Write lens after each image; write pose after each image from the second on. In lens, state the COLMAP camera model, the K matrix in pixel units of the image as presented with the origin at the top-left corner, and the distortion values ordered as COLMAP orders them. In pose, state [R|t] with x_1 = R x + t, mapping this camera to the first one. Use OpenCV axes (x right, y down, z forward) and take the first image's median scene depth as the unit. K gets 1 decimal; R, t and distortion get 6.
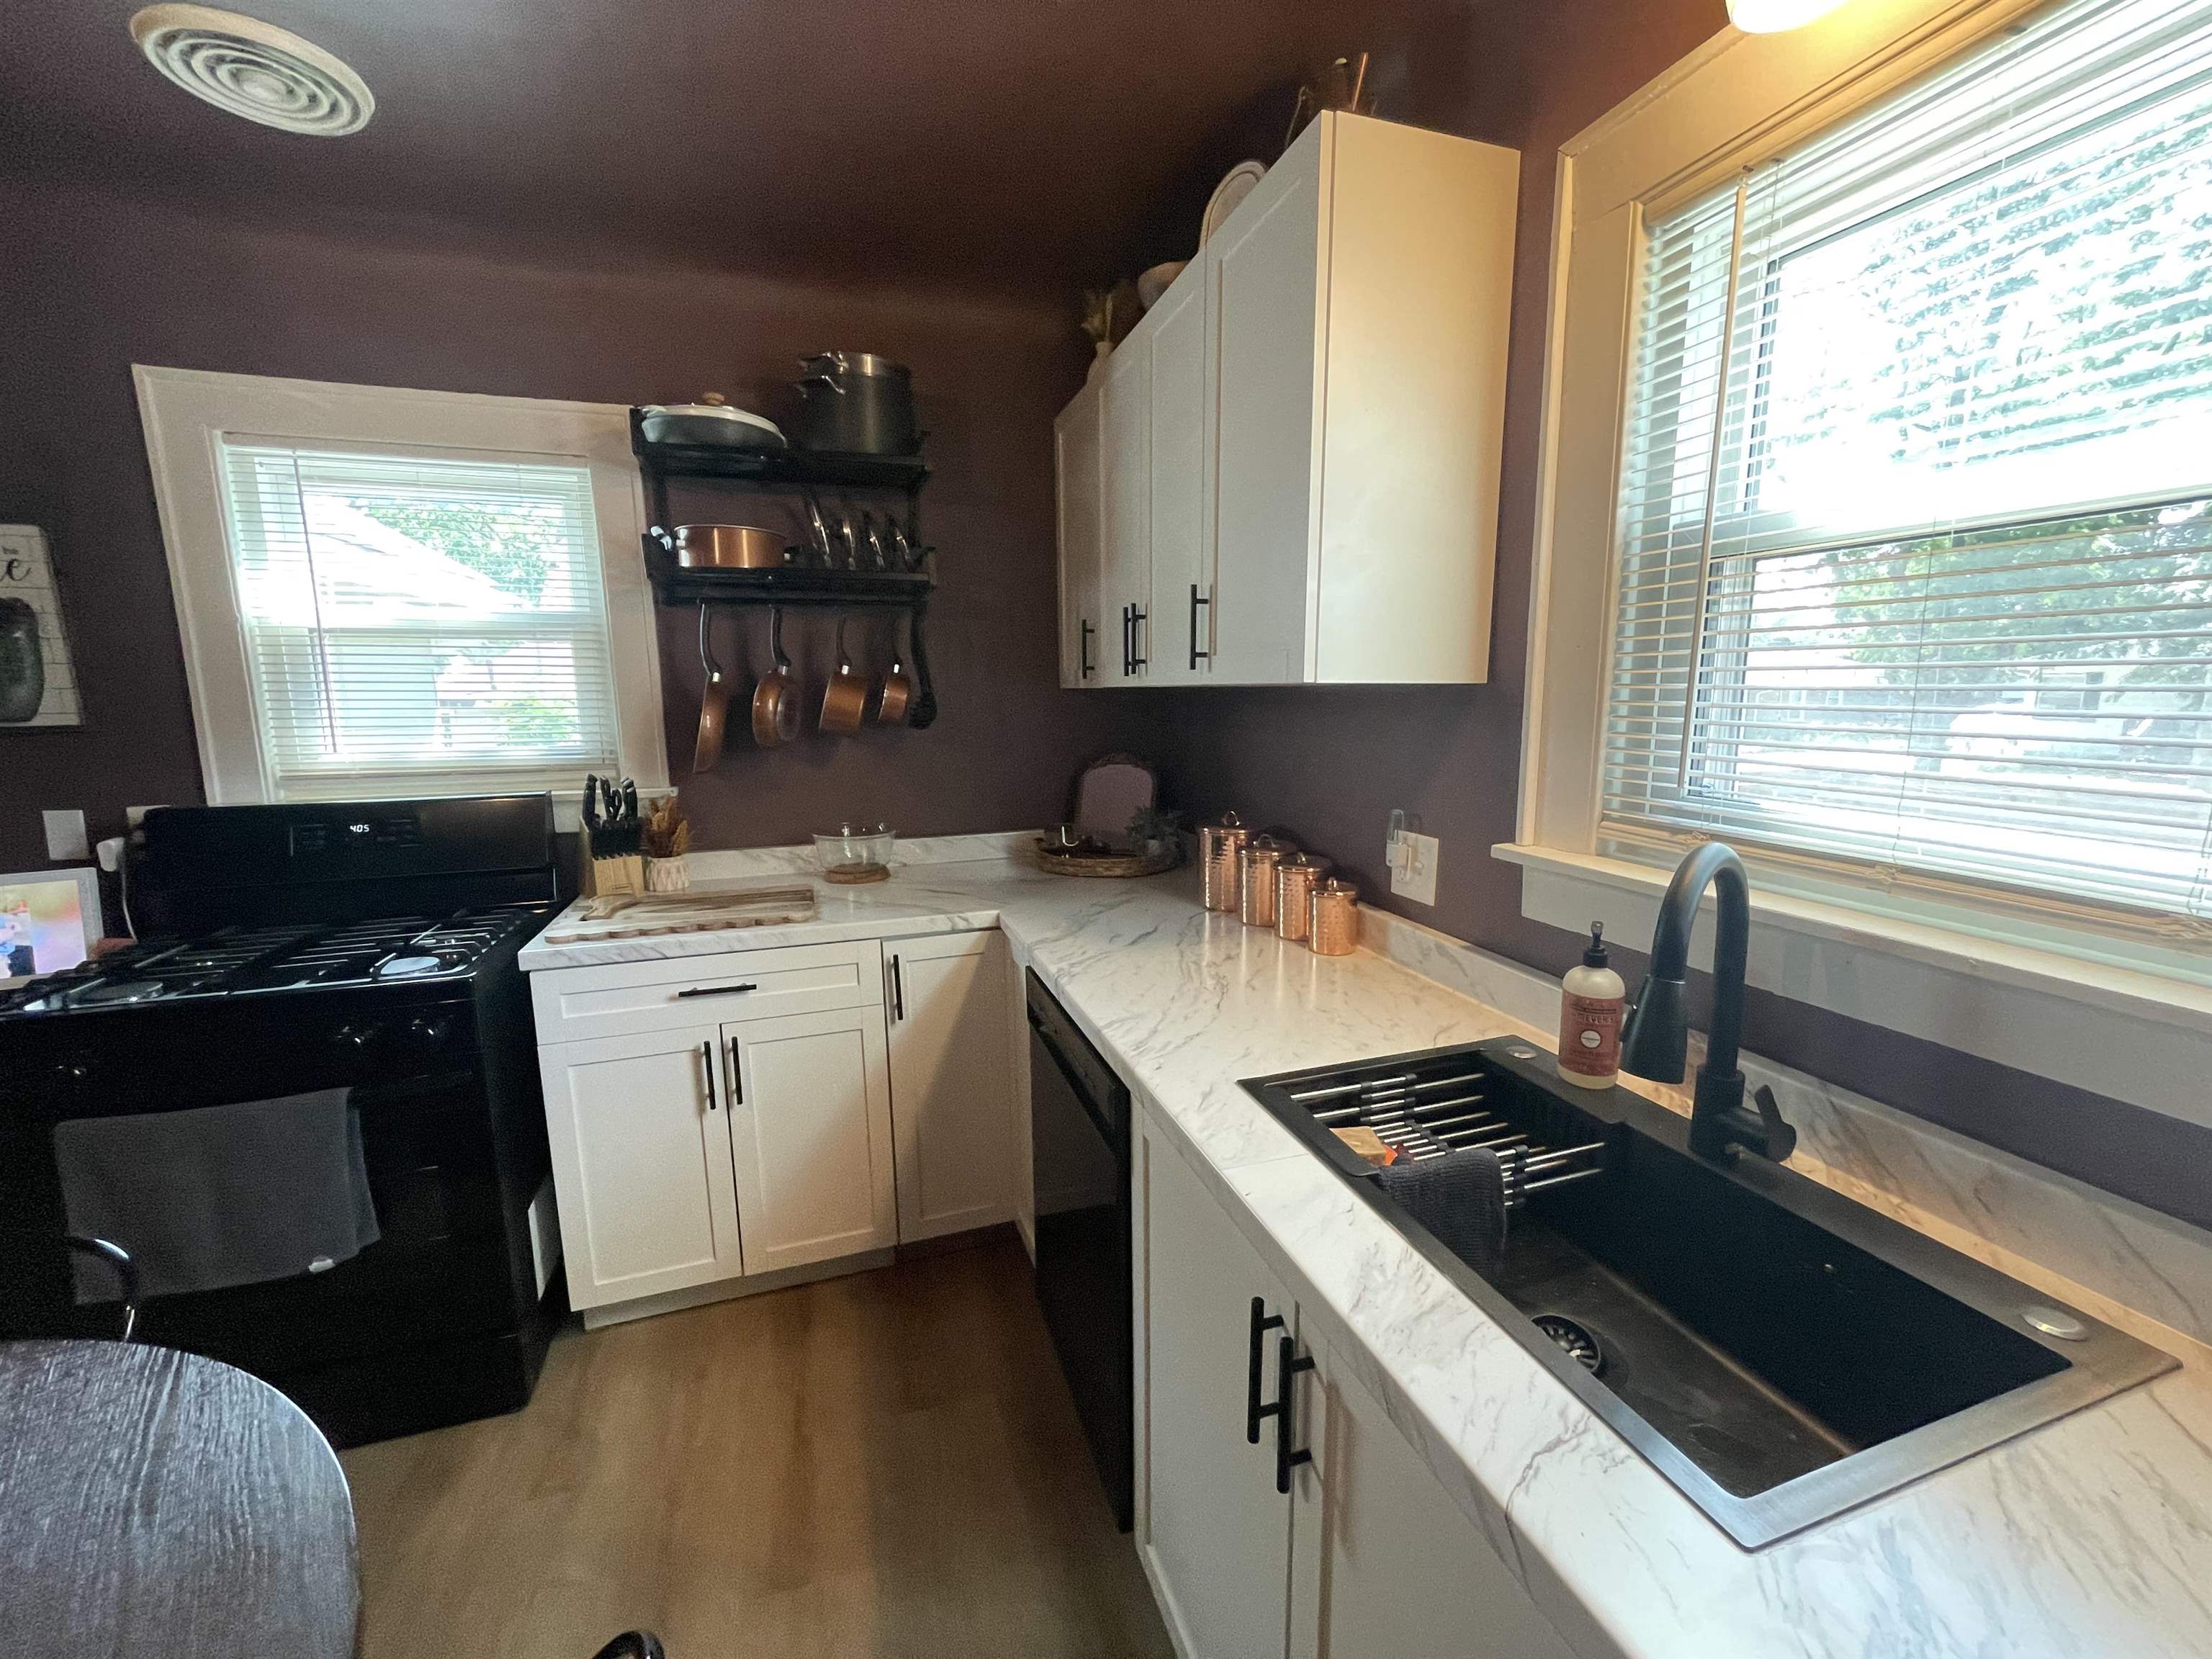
lens RADIAL K [[893.7, 0, 1107.2], [0, 893.7, 832.0], [0, 0, 1]] dist [0.001236, 0.000541]
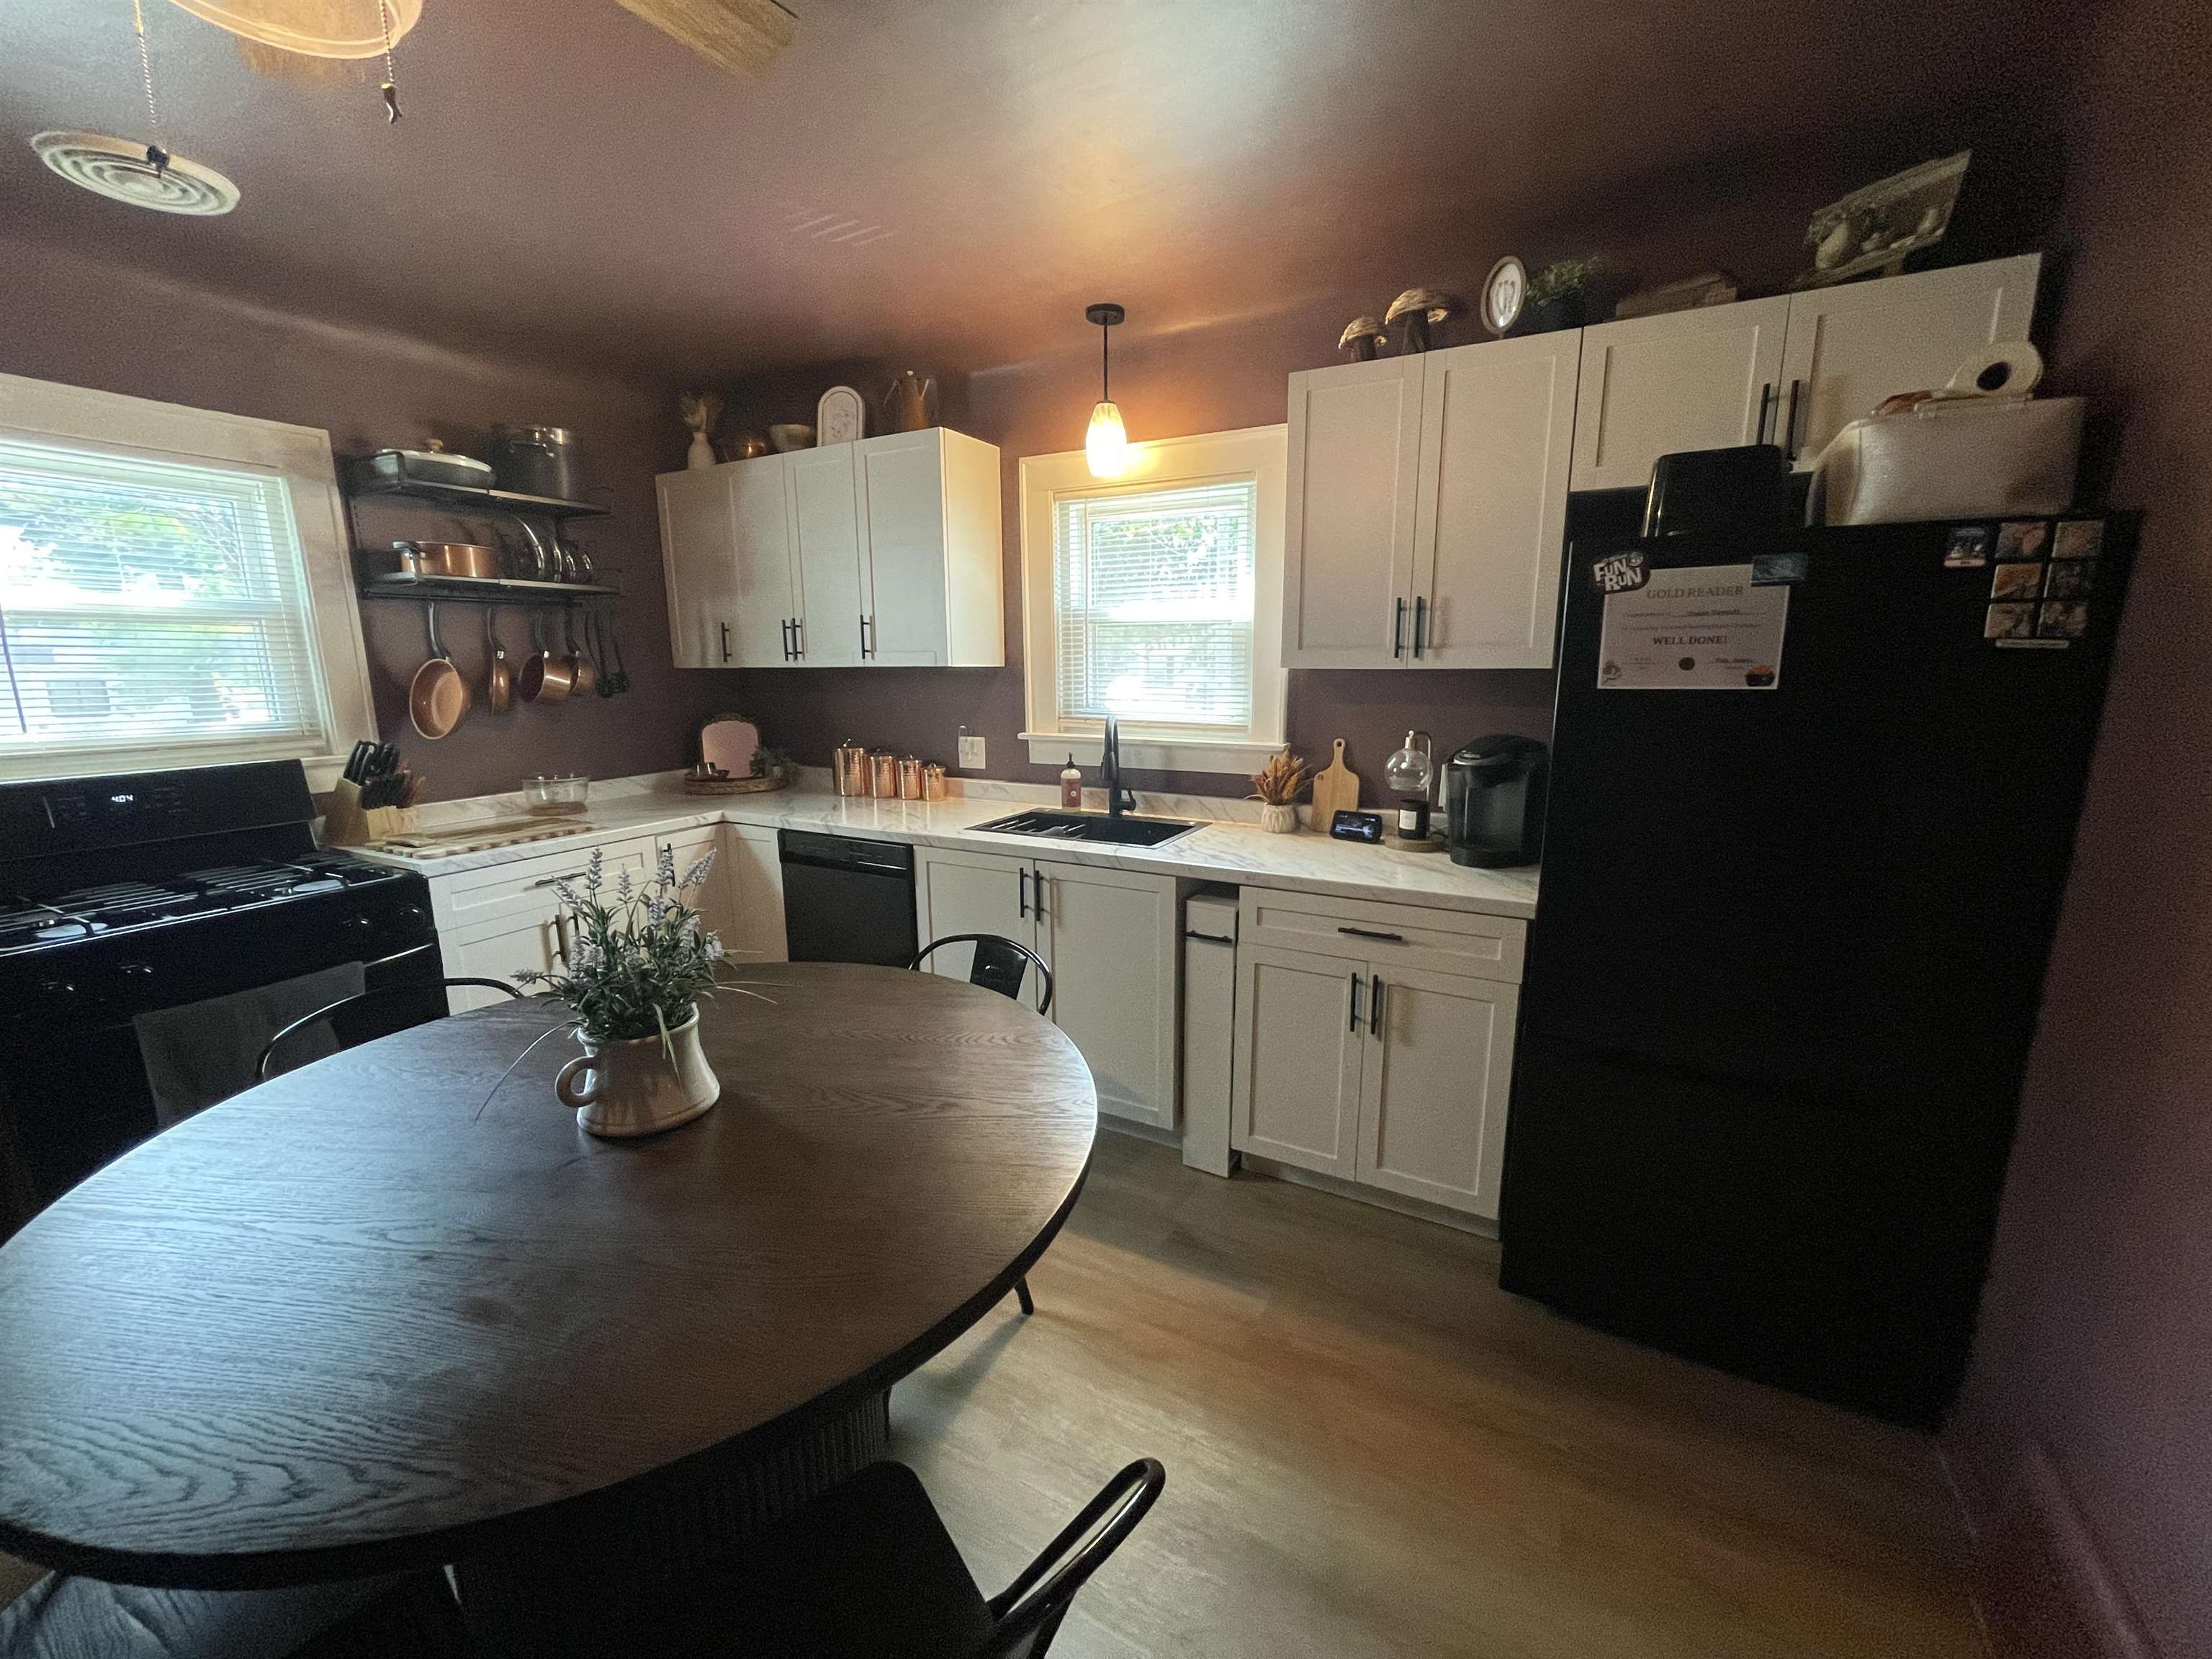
lens RADIAL K [[893.7, 0, 1105.2], [0, 893.7, 817.0], [0, 0, 1]] dist [0.001236, 0.000541]
pose [[0.728668, -0.115734, 0.675017, -0.750019], [0.109128, 0.992646, 0.052391, 0.097844], [-0.676117, 0.035488, 0.735940, -0.657062]]
